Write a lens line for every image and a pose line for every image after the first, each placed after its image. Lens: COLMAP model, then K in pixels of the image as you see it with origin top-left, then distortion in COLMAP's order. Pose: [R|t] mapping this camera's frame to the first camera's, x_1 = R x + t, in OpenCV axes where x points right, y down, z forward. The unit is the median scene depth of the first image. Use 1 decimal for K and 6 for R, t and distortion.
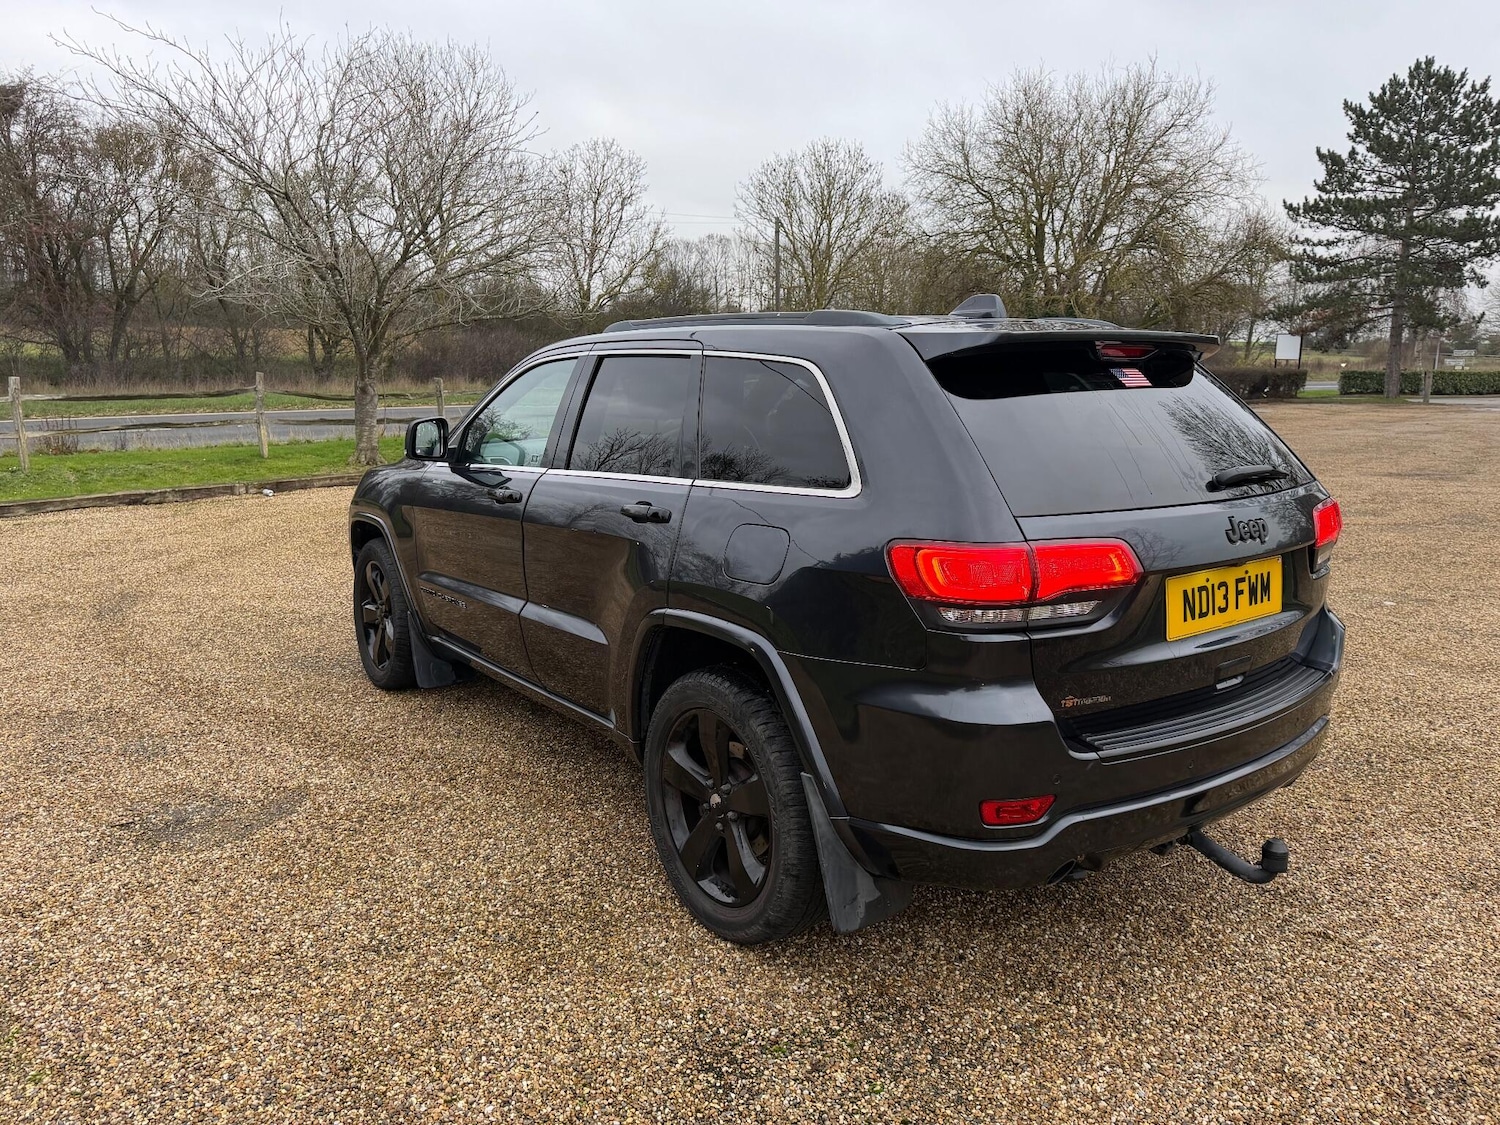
lens RADIAL K [[1068.3, 0, 755.6], [0, 1068.3, 561.8], [0, 0, 1]] dist [0.037074, -0.036735]
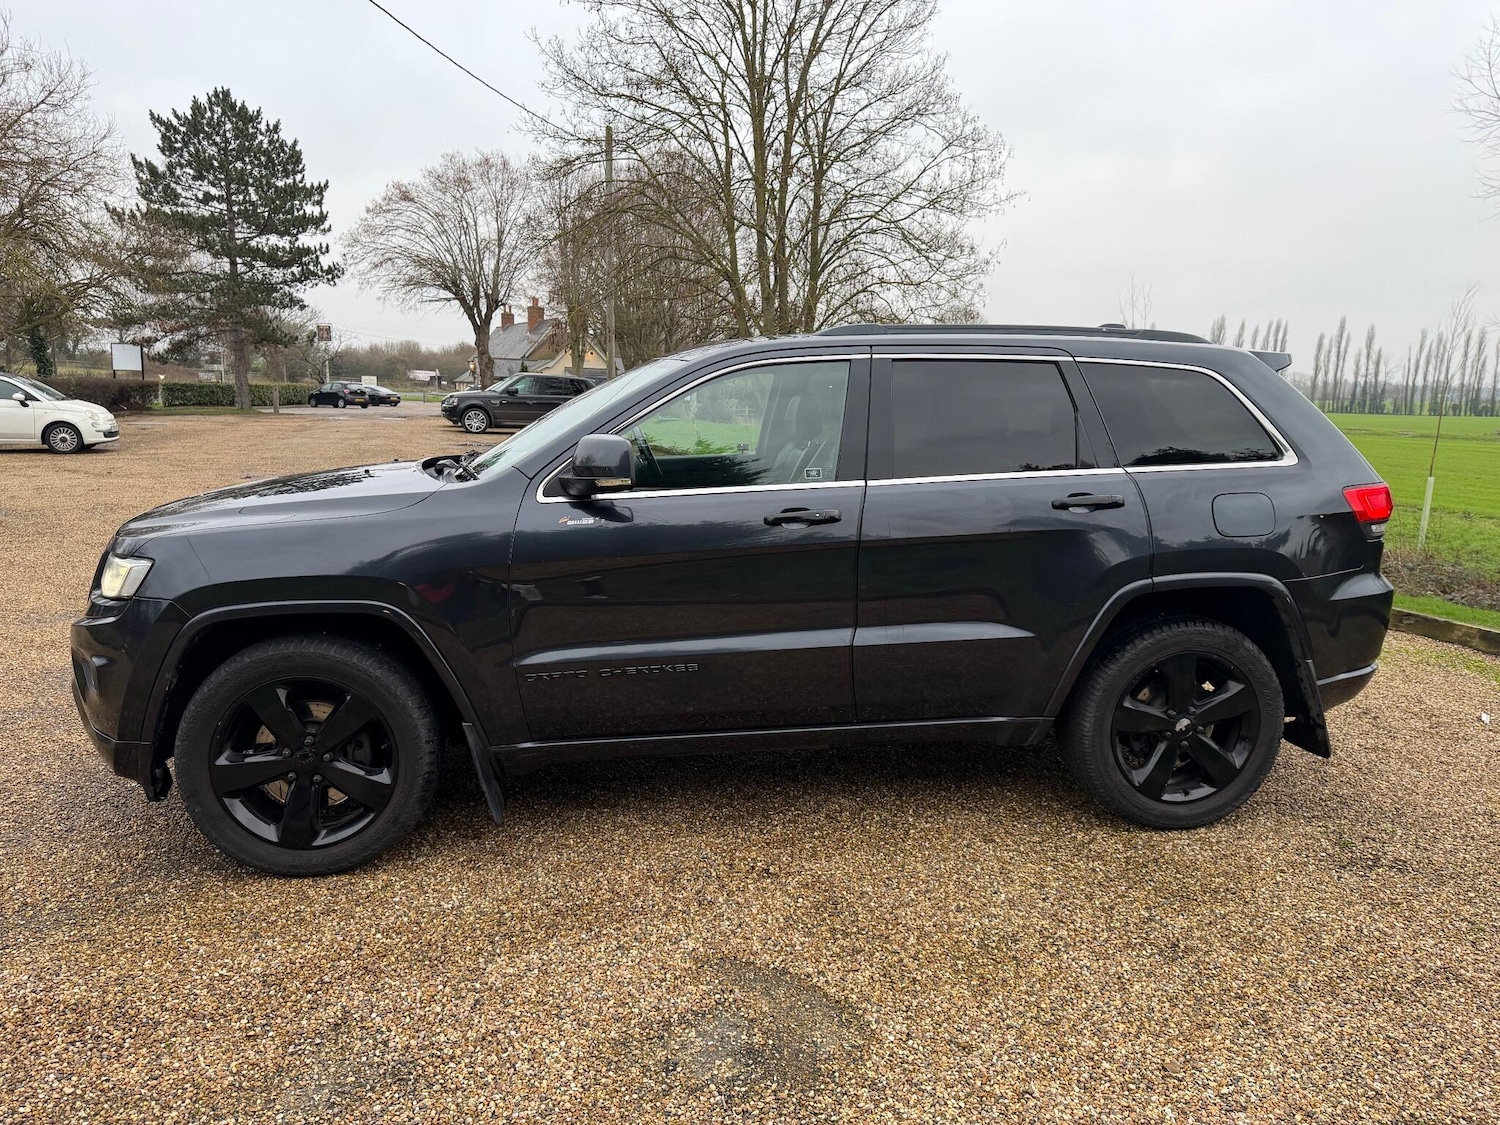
lens RADIAL K [[1068.2, 0, 752.6], [0, 1068.2, 579.1], [0, 0, 1]] dist [0.003466, -0.002135]
pose [[0.466007, -0.151696, 0.871680, -0.161871], [0.146757, 0.984798, 0.092924, -0.015947], [-0.872525, 0.084622, 0.481185, 0.100746]]
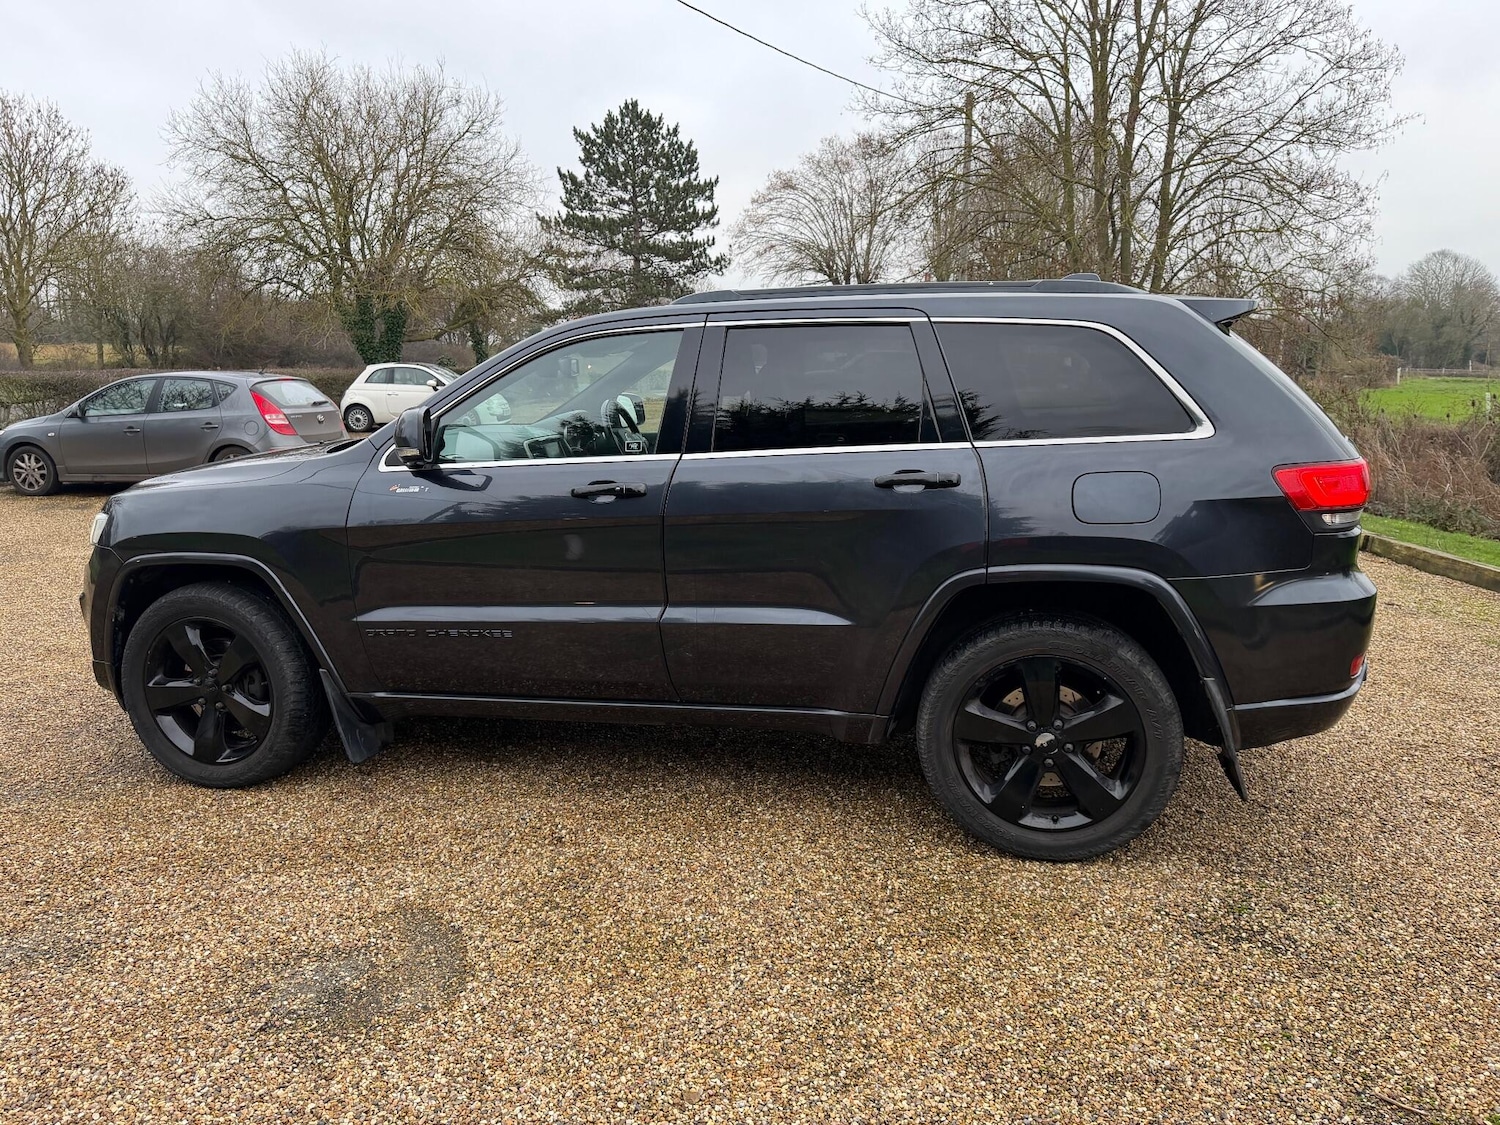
lens RADIAL K [[1050.2, 0, 753.3], [0, 1050.2, 586.2], [0, 0, 1]] dist [0.056180, -0.065799]
pose [[0.762079, -0.144902, 0.631062, -0.110388], [0.130650, 0.989002, 0.069316, -0.004782], [-0.634166, 0.029625, 0.772629, 0.044441]]
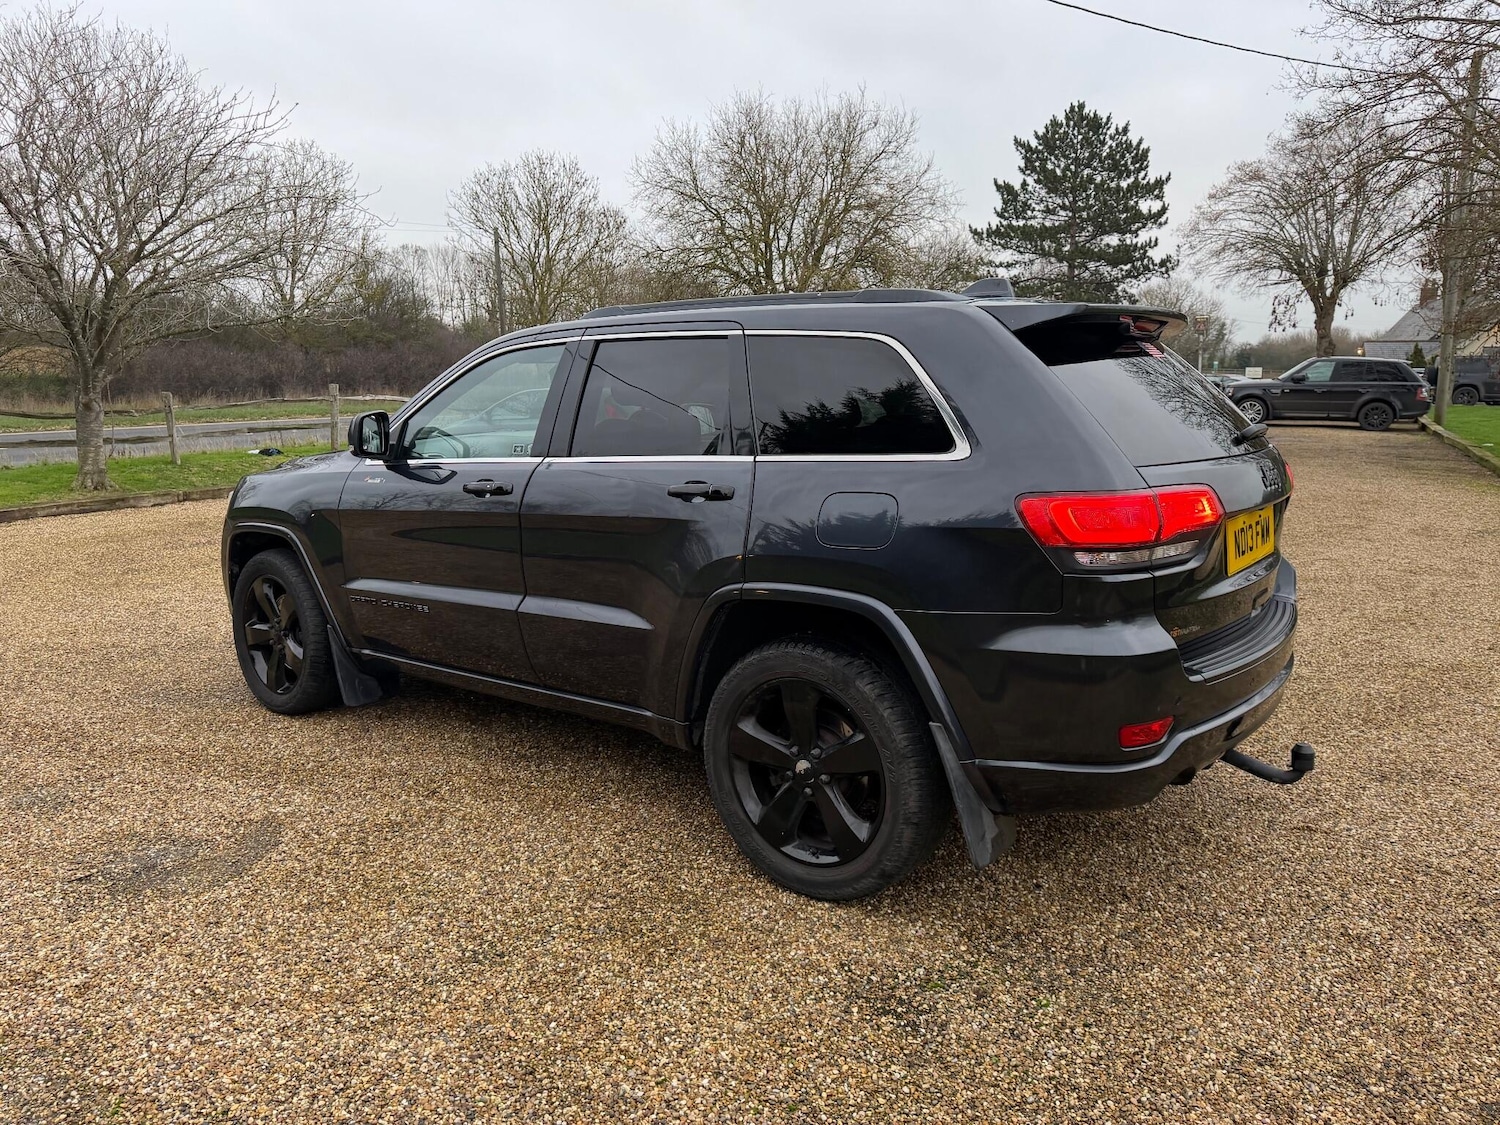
lens RADIAL K [[1066.0, 0, 742.5], [0, 1066.0, 564.1], [0, 0, 1]] dist [0.047953, -0.051653]
pose [[0.966167, -0.055299, 0.251920, -0.041595], [0.058427, 0.998279, -0.004948, 0.003812], [-0.251213, 0.019499, 0.967735, 0.002500]]
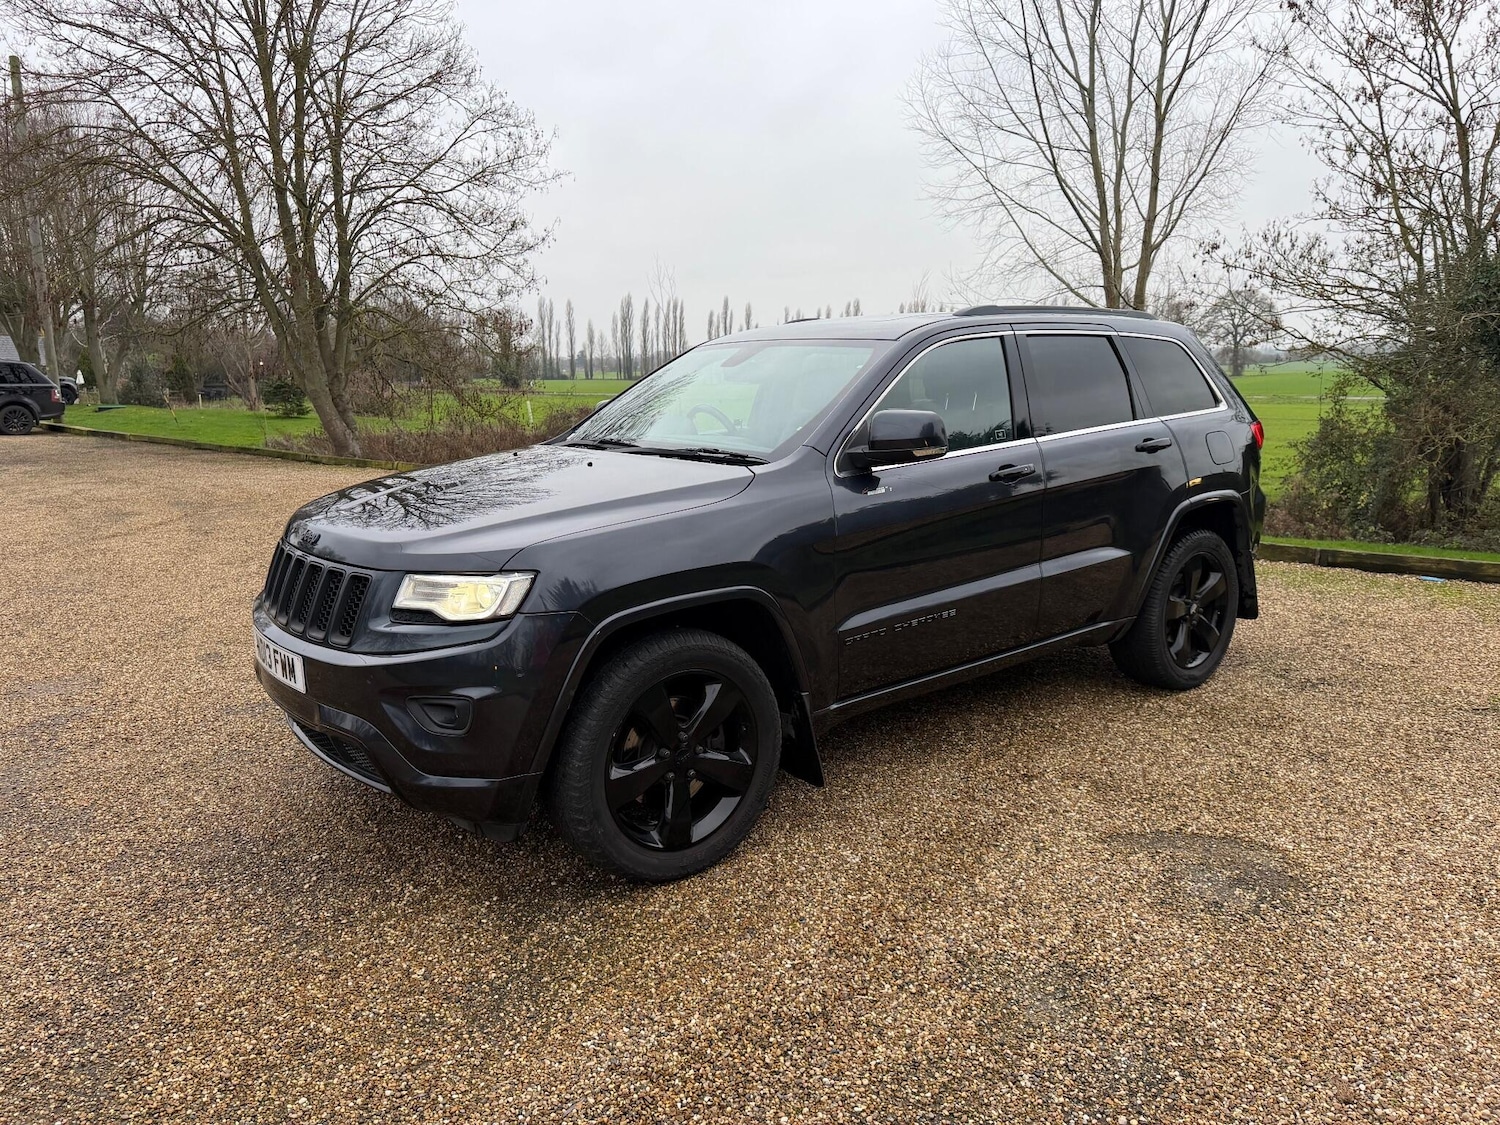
lens RADIAL K [[1050.2, 0, 753.3], [0, 1050.2, 586.2], [0, 0, 1]] dist [0.056180, -0.065799]
pose [[-0.041555, -0.206330, 0.977600, -0.195822], [0.191043, 0.958751, 0.210473, -0.034600], [-0.980702, 0.195510, -0.000423, 0.203307]]
